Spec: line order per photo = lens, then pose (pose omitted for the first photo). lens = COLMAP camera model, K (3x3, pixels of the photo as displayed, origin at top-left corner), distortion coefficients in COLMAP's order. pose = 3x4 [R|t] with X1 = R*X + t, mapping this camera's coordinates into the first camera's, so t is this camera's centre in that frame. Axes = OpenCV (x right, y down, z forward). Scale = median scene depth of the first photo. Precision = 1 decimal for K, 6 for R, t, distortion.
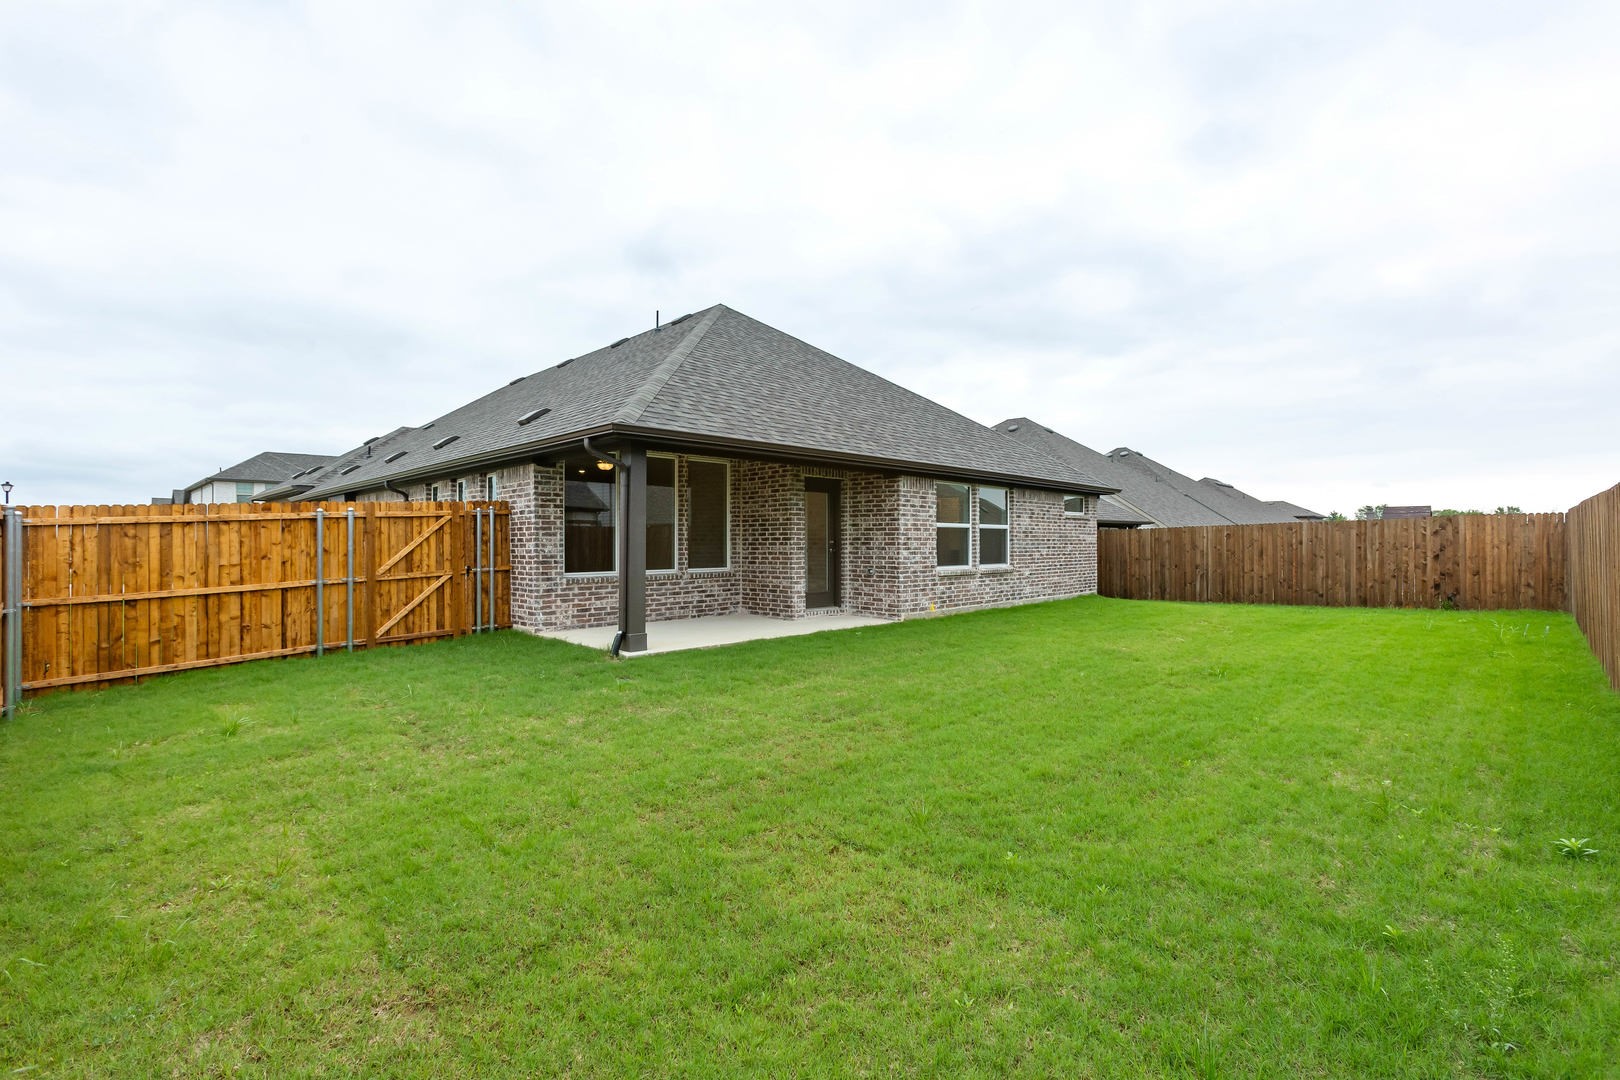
lens RADIAL K [[723.6, 0, 813.1], [0, 723.6, 538.9], [0, 0, 1]] dist [-0.009729, 0.005137]
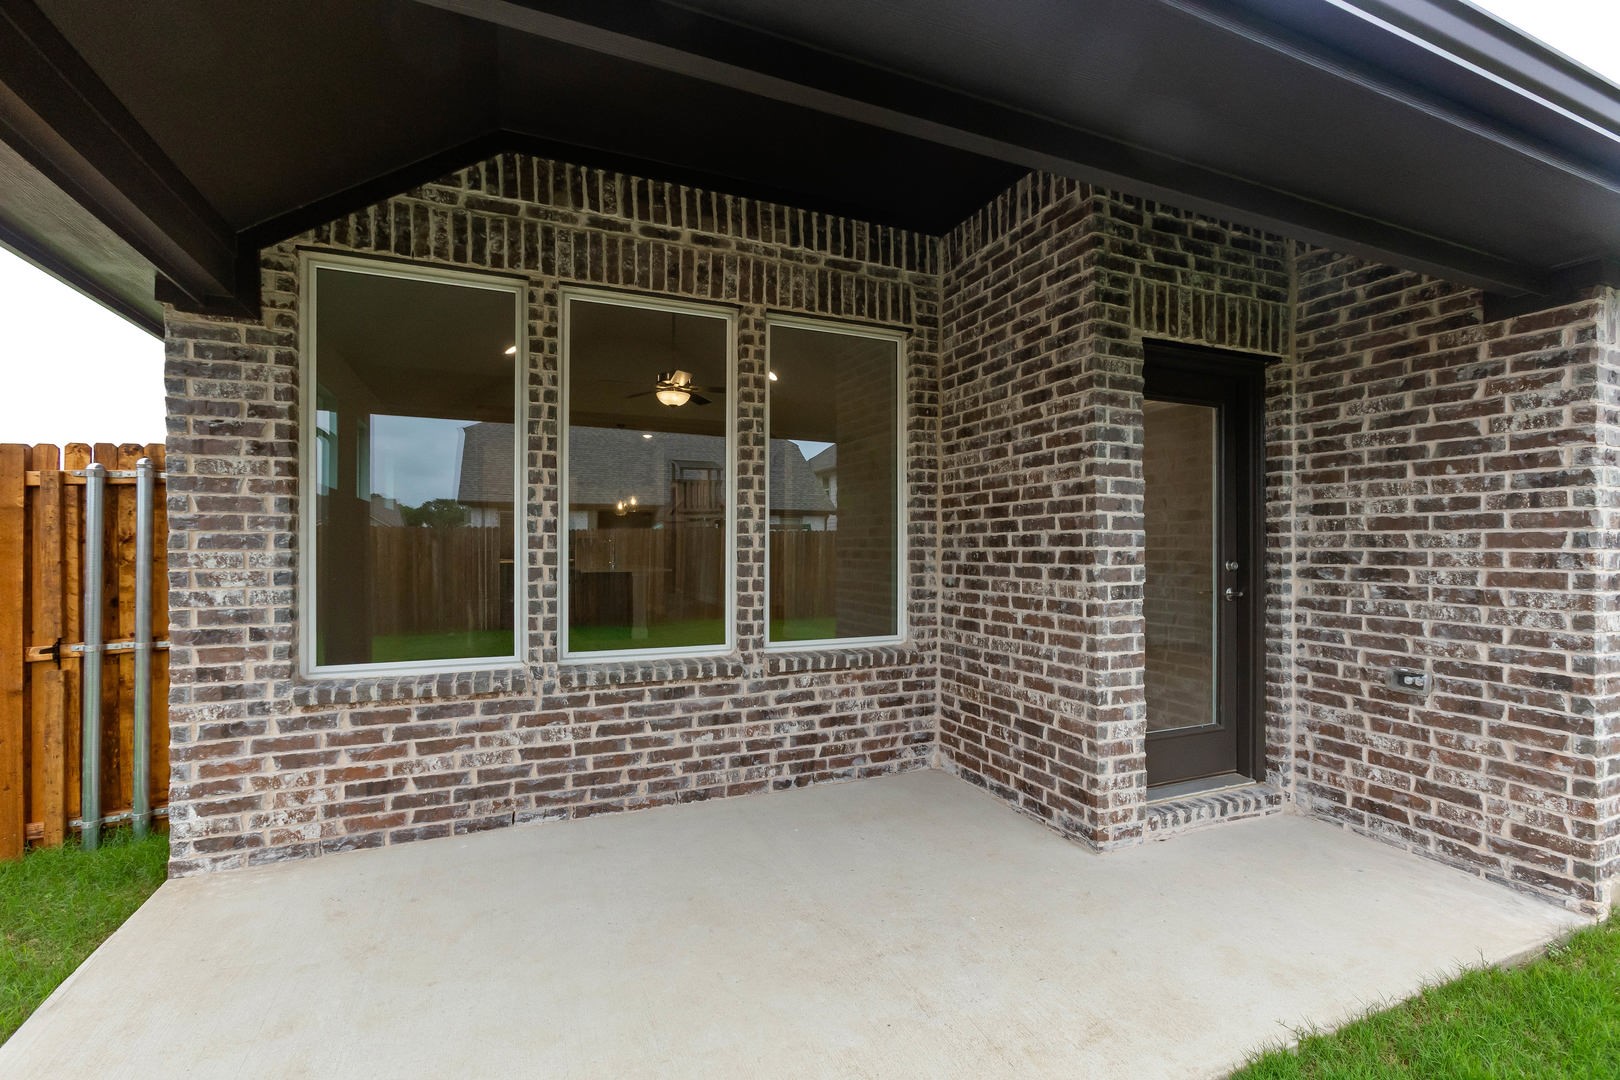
lens RADIAL K [[723.6, 0, 818.3], [0, 723.6, 544.7], [0, 0, 1]] dist [-0.009729, 0.005137]
pose [[0.926814, 0.001970, -0.375516, -0.024058], [-0.001588, 0.999998, 0.001328, -0.005212], [0.375518, -0.000635, 0.926815, 0.704081]]
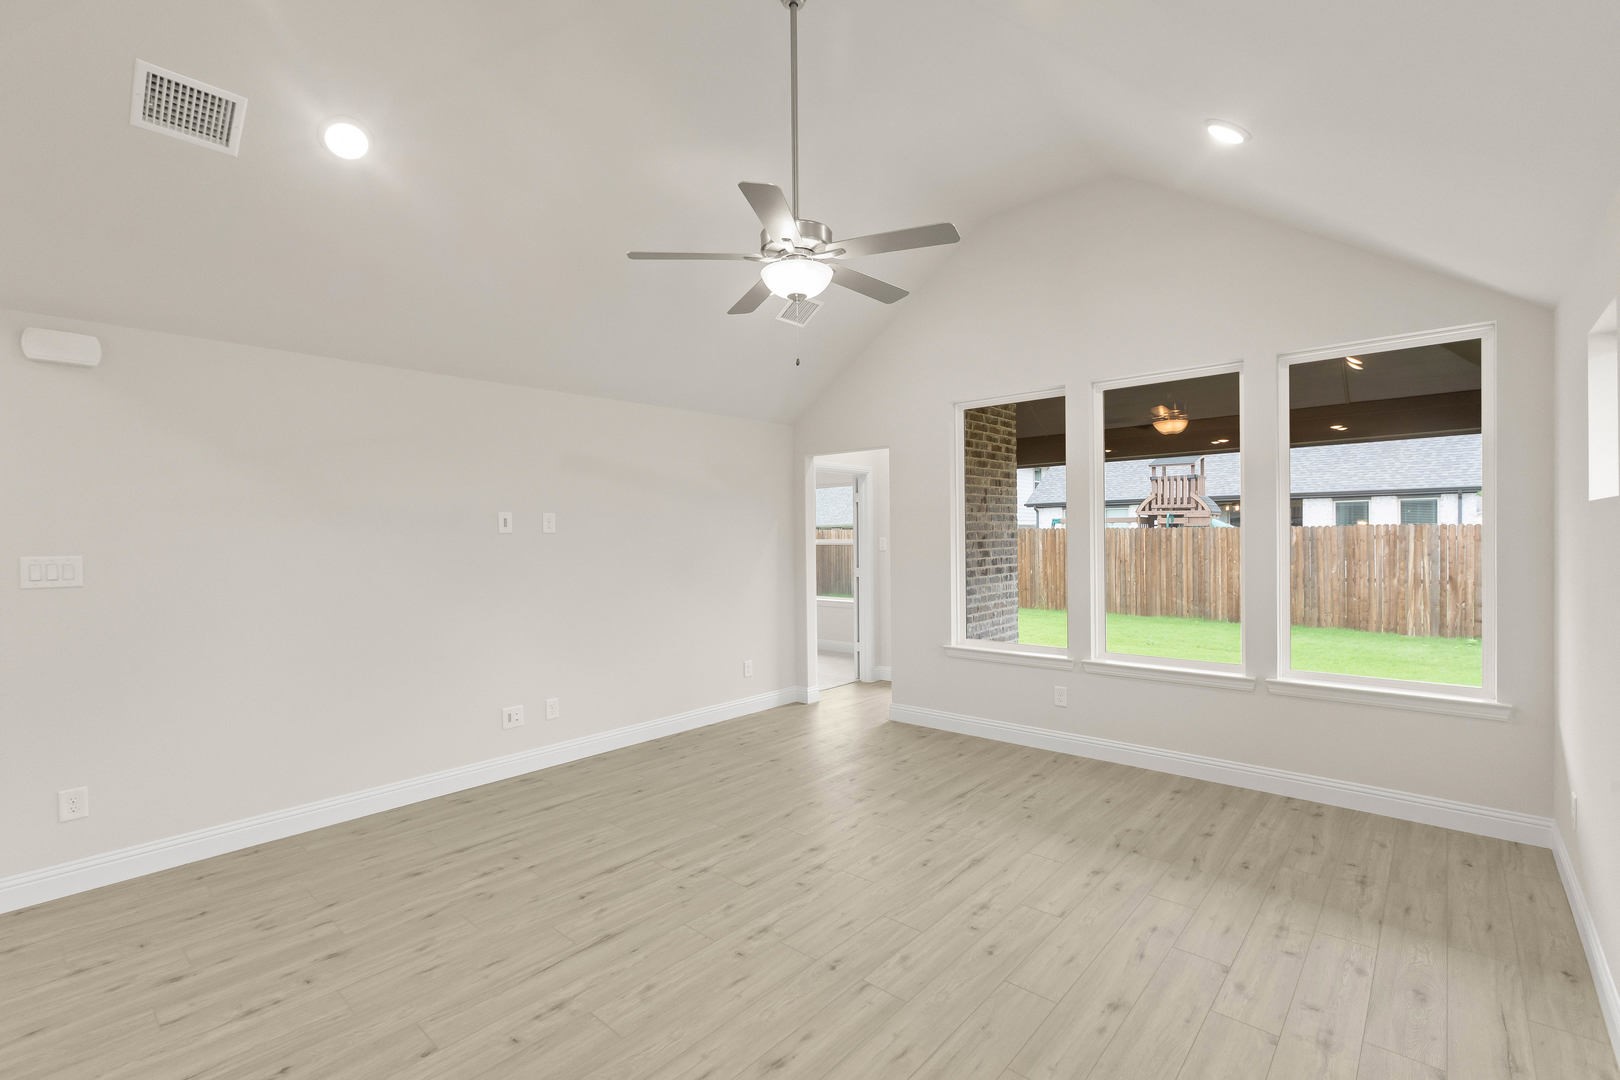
lens RADIAL K [[723.6, 0, 814.7], [0, 723.6, 546.9], [0, 0, 1]] dist [-0.009729, 0.005137]
pose [[-0.052455, 0.003266, 0.998618, -0.625727], [0.007059, 0.999971, -0.002900, -0.018106], [-0.998598, 0.006897, -0.052476, 1.213368]]
